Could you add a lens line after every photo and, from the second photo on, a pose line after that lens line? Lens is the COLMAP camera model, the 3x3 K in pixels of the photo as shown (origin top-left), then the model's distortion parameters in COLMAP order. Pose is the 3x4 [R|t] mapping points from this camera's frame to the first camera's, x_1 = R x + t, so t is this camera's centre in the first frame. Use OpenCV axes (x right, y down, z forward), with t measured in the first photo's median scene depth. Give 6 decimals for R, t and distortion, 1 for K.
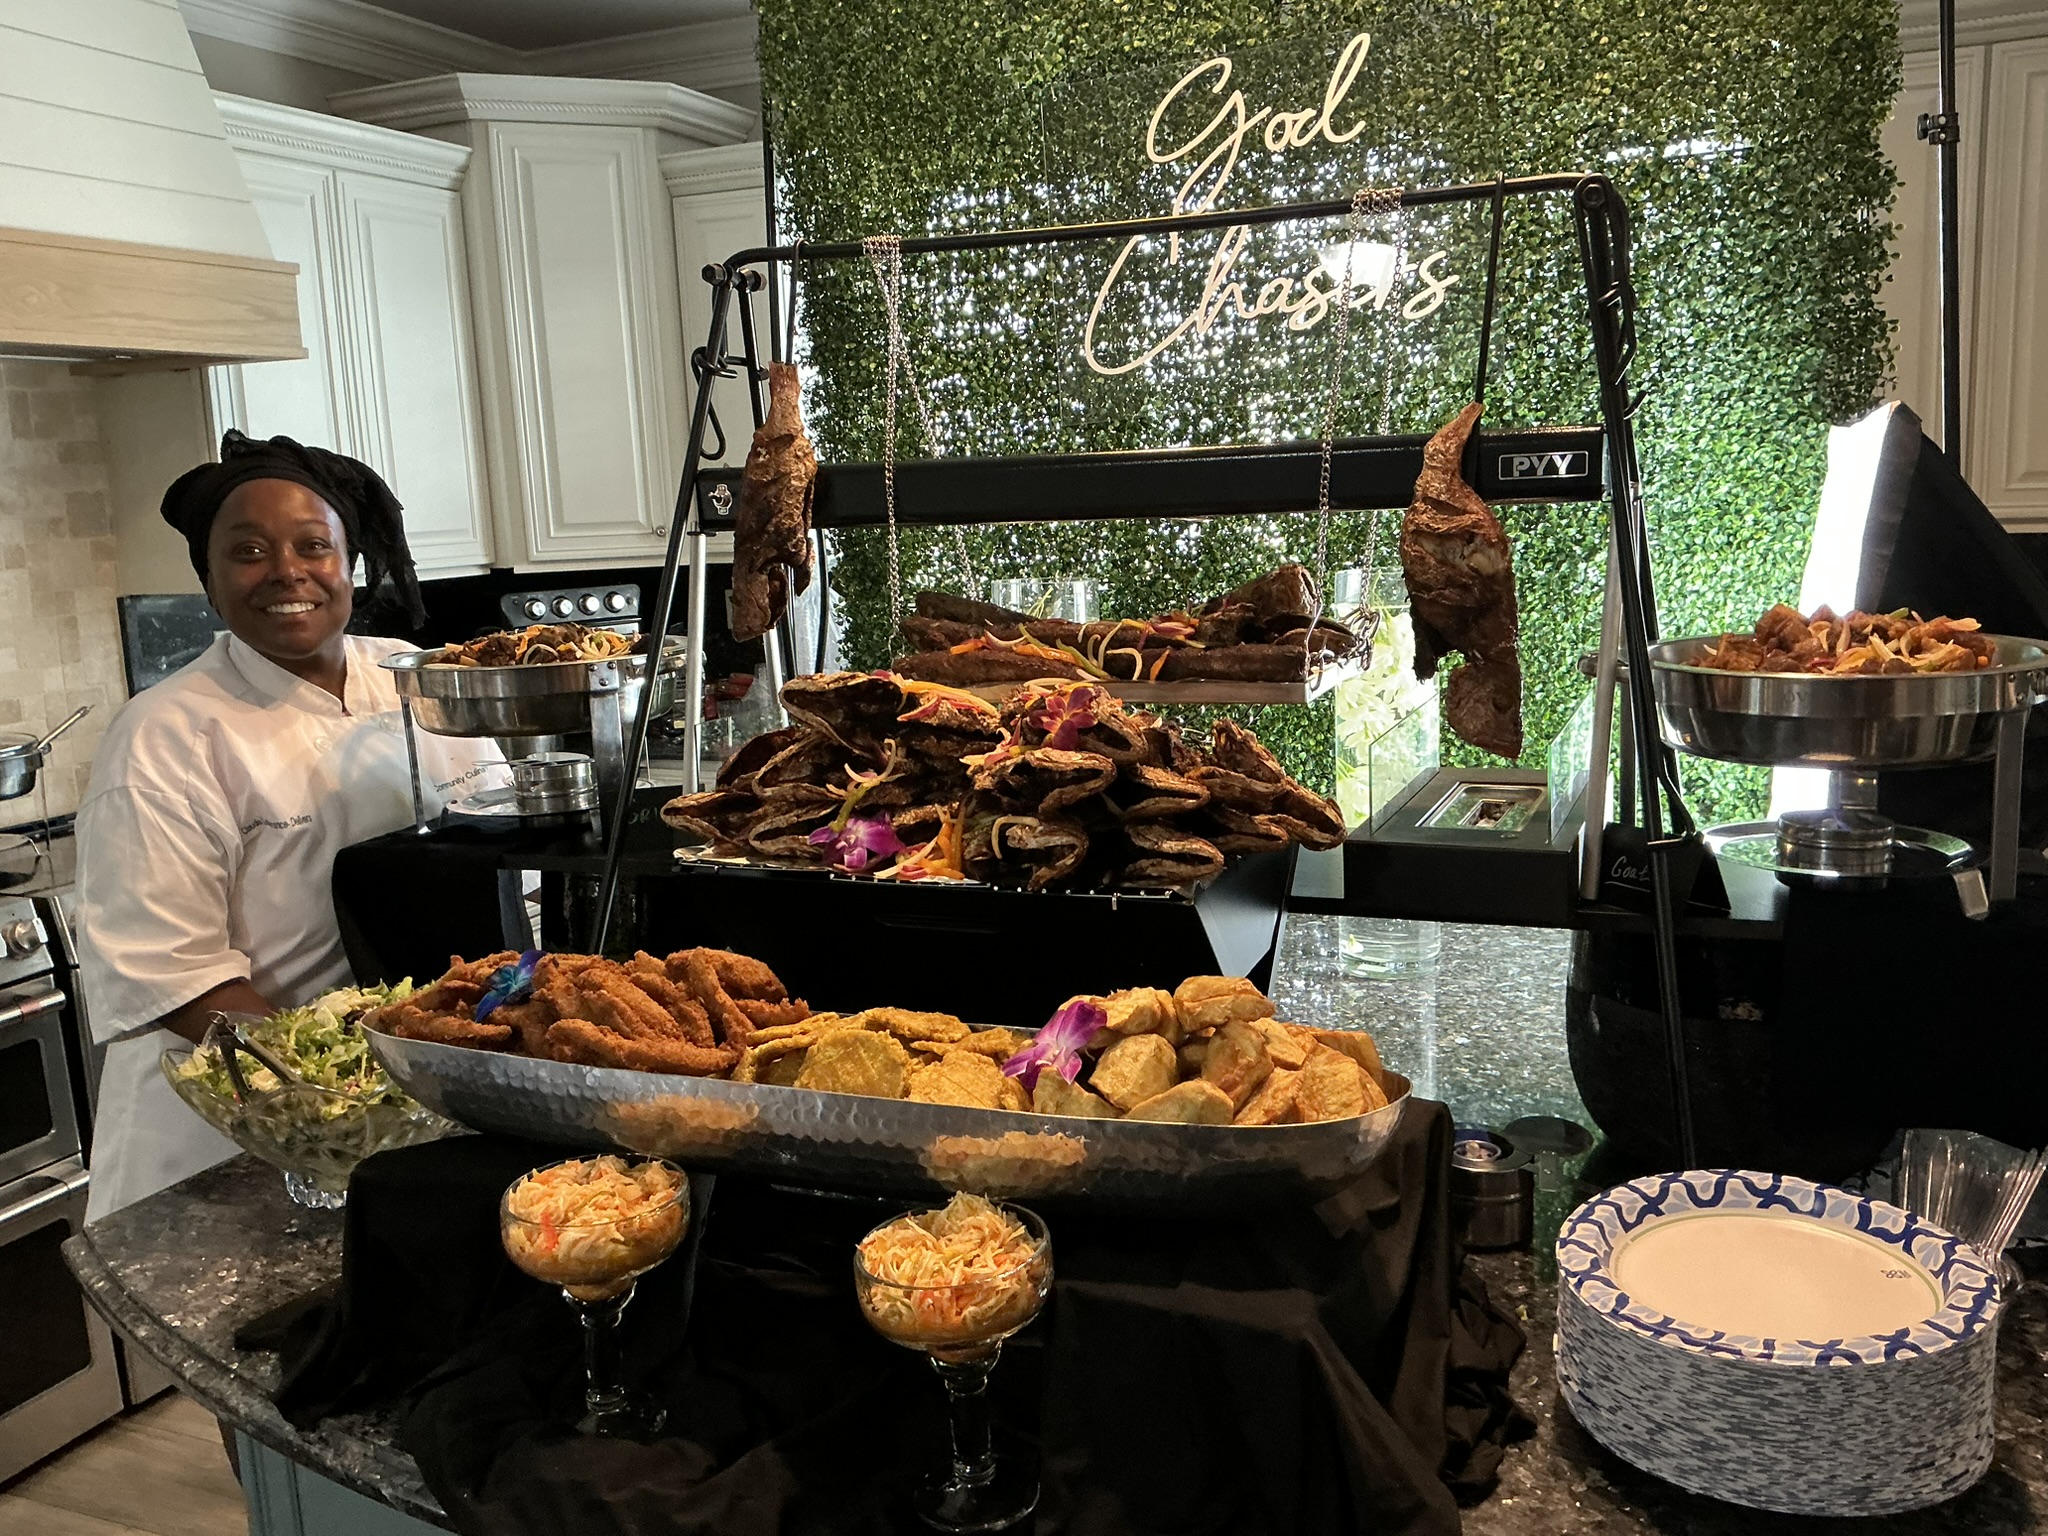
lens RADIAL K [[1715.4, 0, 1024.7], [0, 1715.4, 767.4], [0, 0, 1]] dist [0.109332, -0.209185]
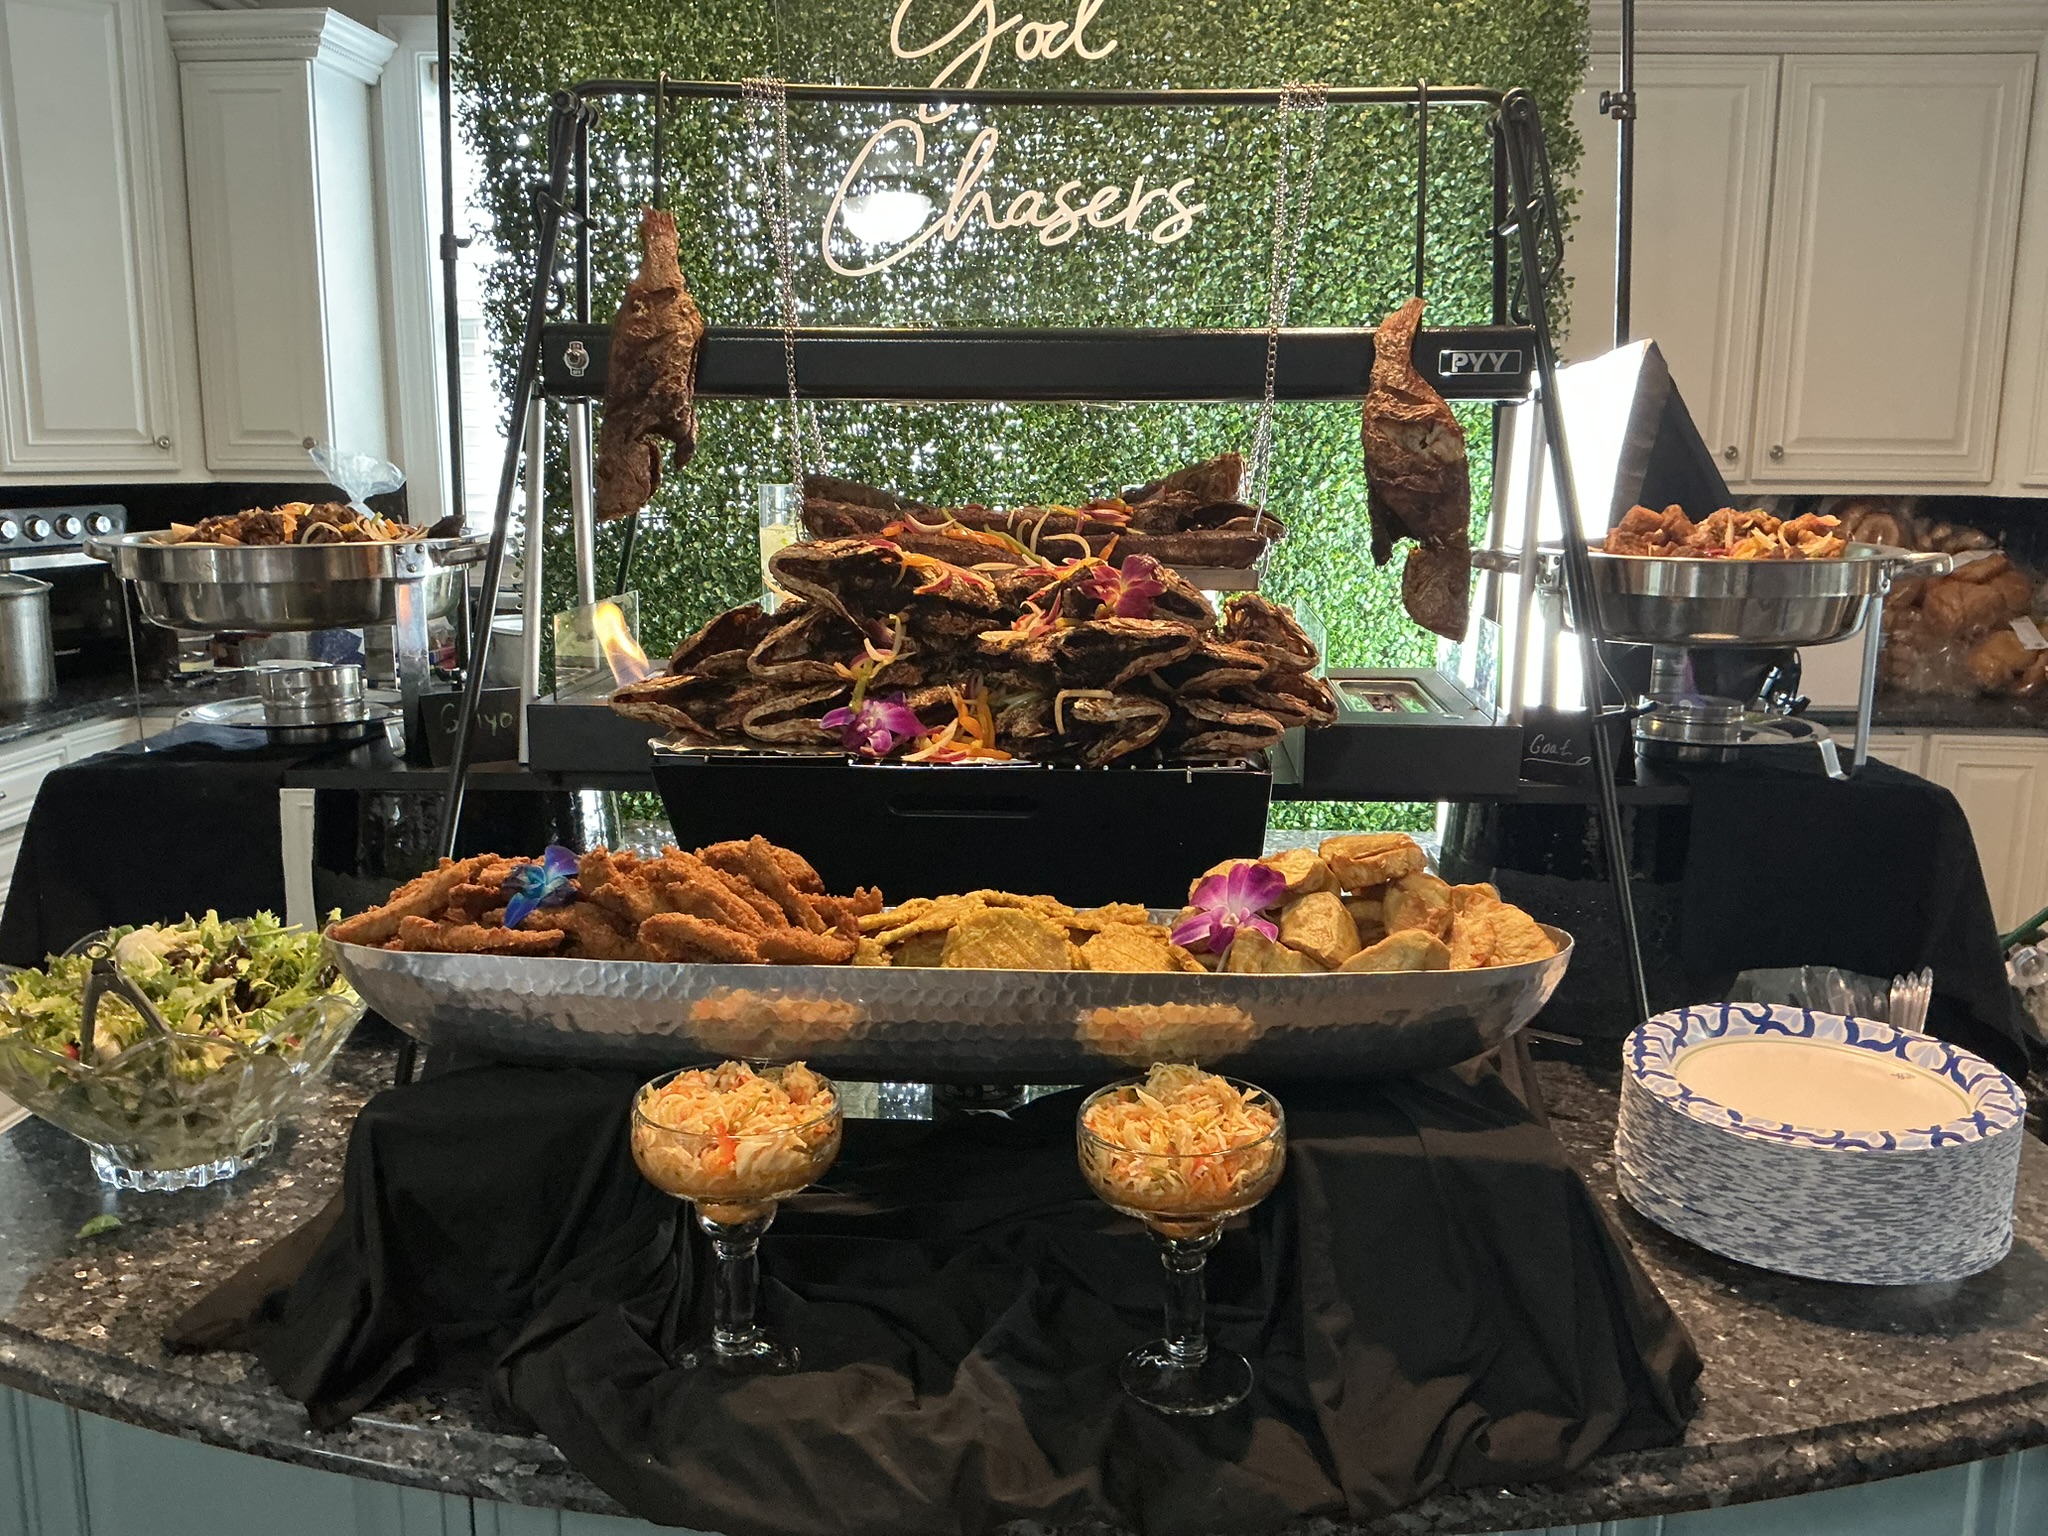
lens RADIAL K [[1715.4, 0, 1028.1], [0, 1715.4, 771.5], [0, 0, 1]] dist [0.109332, -0.209185]
pose [[0.939624, -0.018785, 0.341692, -0.325756], [0.013163, 0.999737, 0.018764, 0.050929], [-0.341954, -0.013133, 0.939625, 0.104940]]
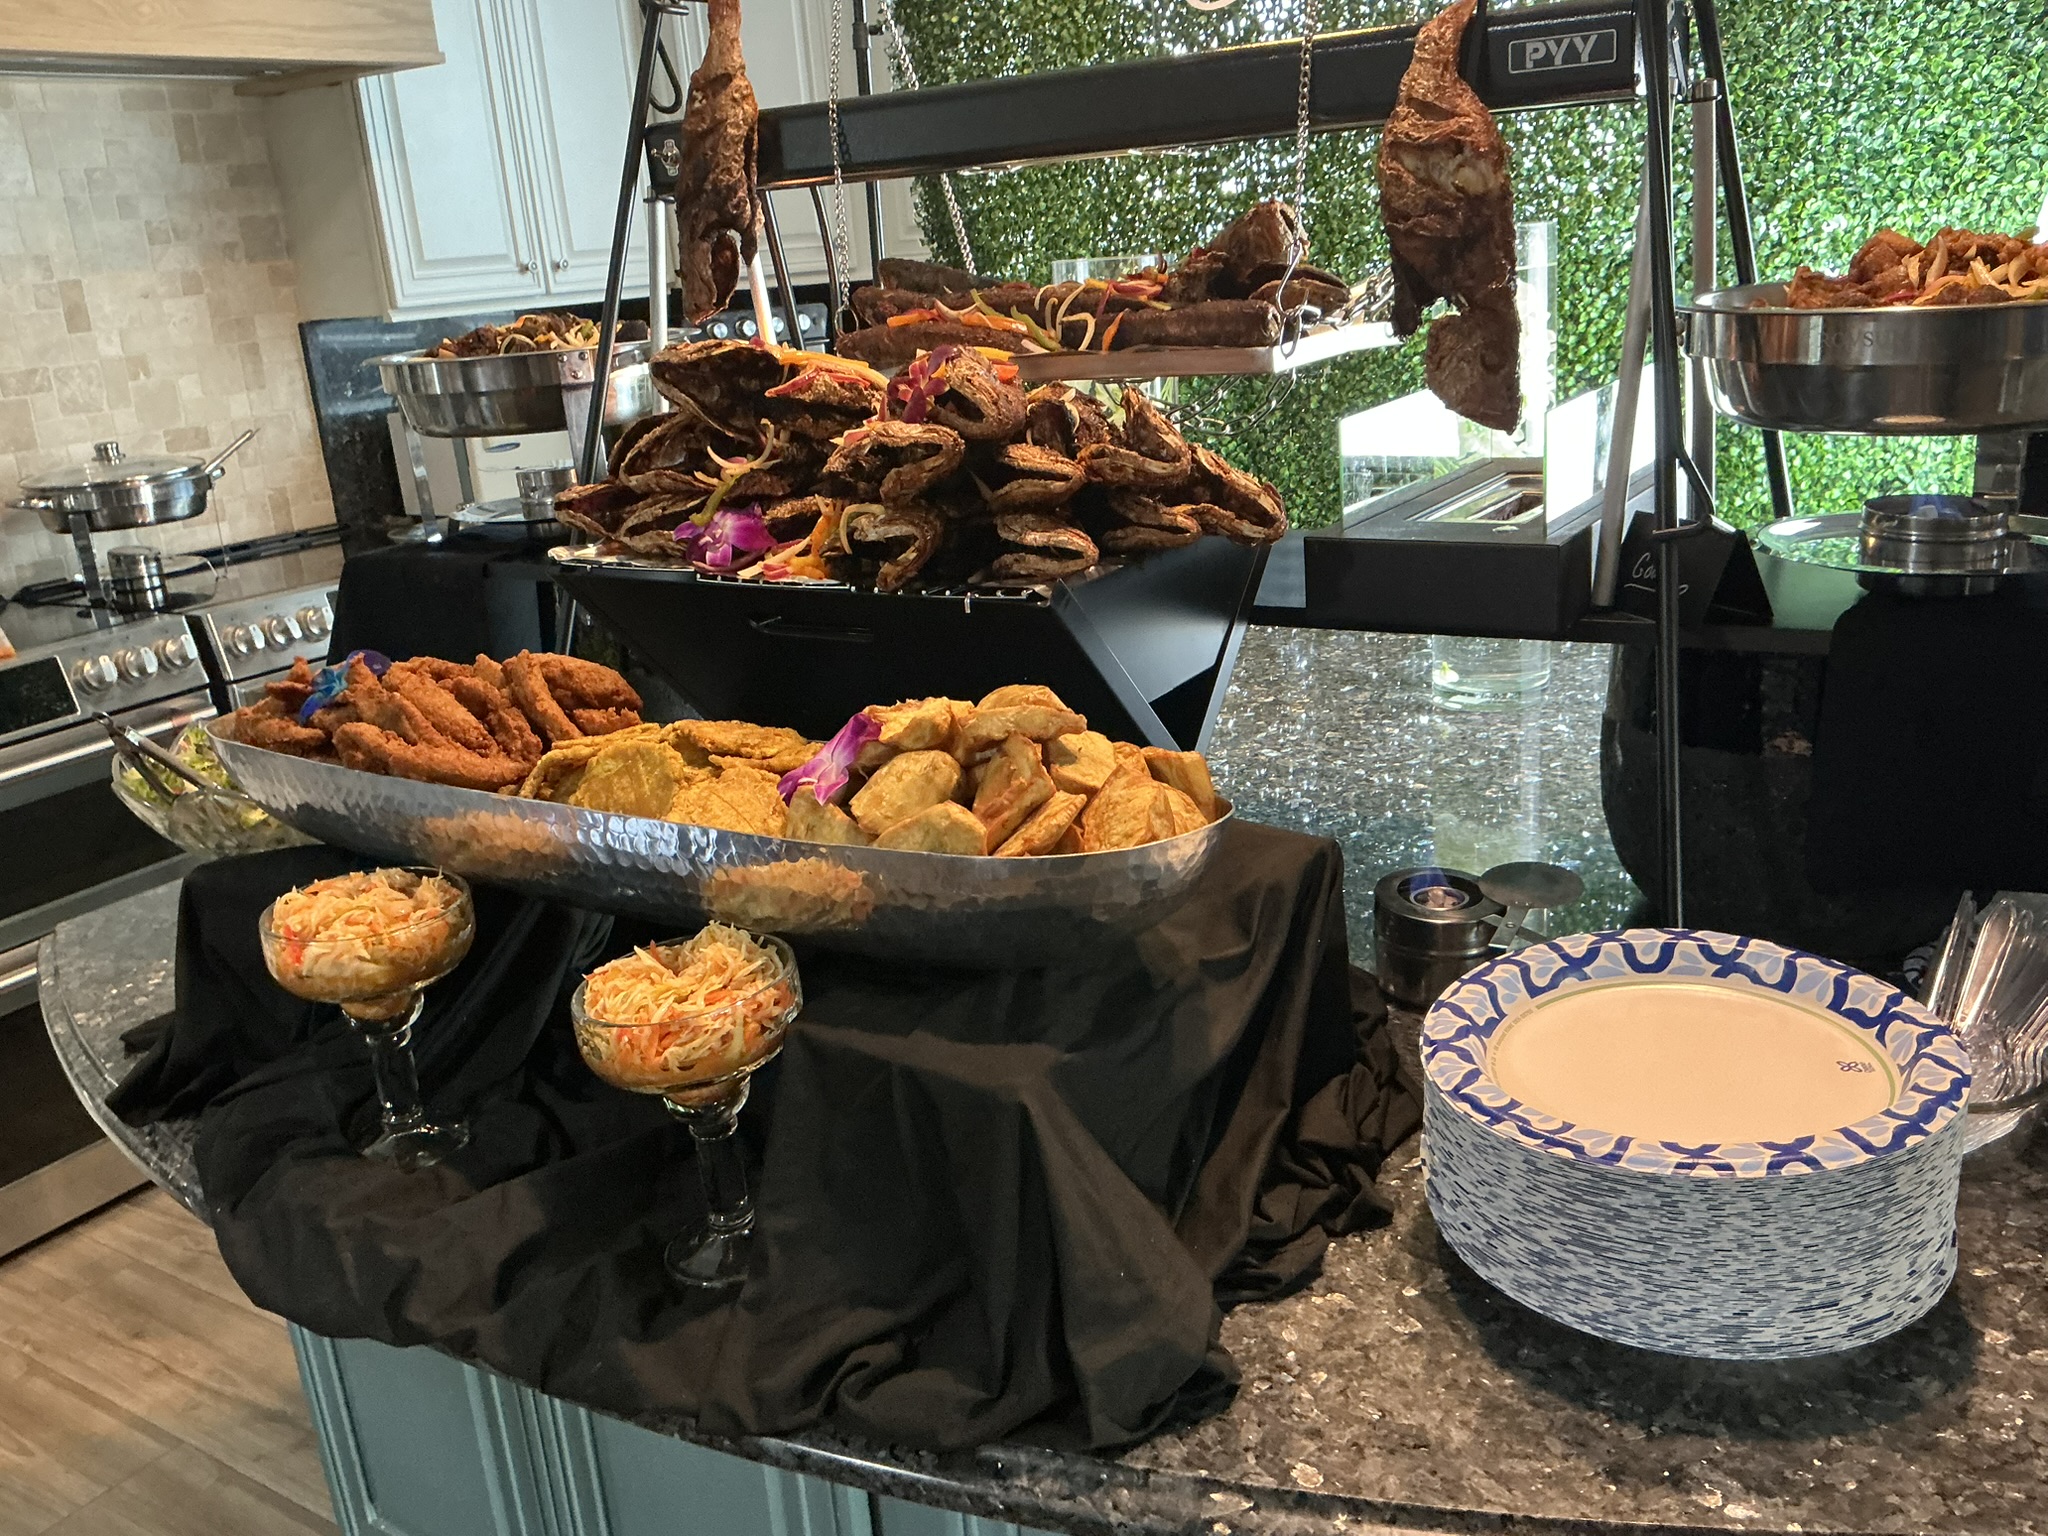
lens RADIAL K [[1715.4, 0, 1020.7], [0, 1715.4, 769.4], [0, 0, 1]] dist [0.109332, -0.209185]
pose [[0.983126, 0.021594, -0.181653, 0.210490], [0.005603, 0.988988, 0.147891, 0.030389], [0.182846, -0.146413, 0.972178, 0.141782]]
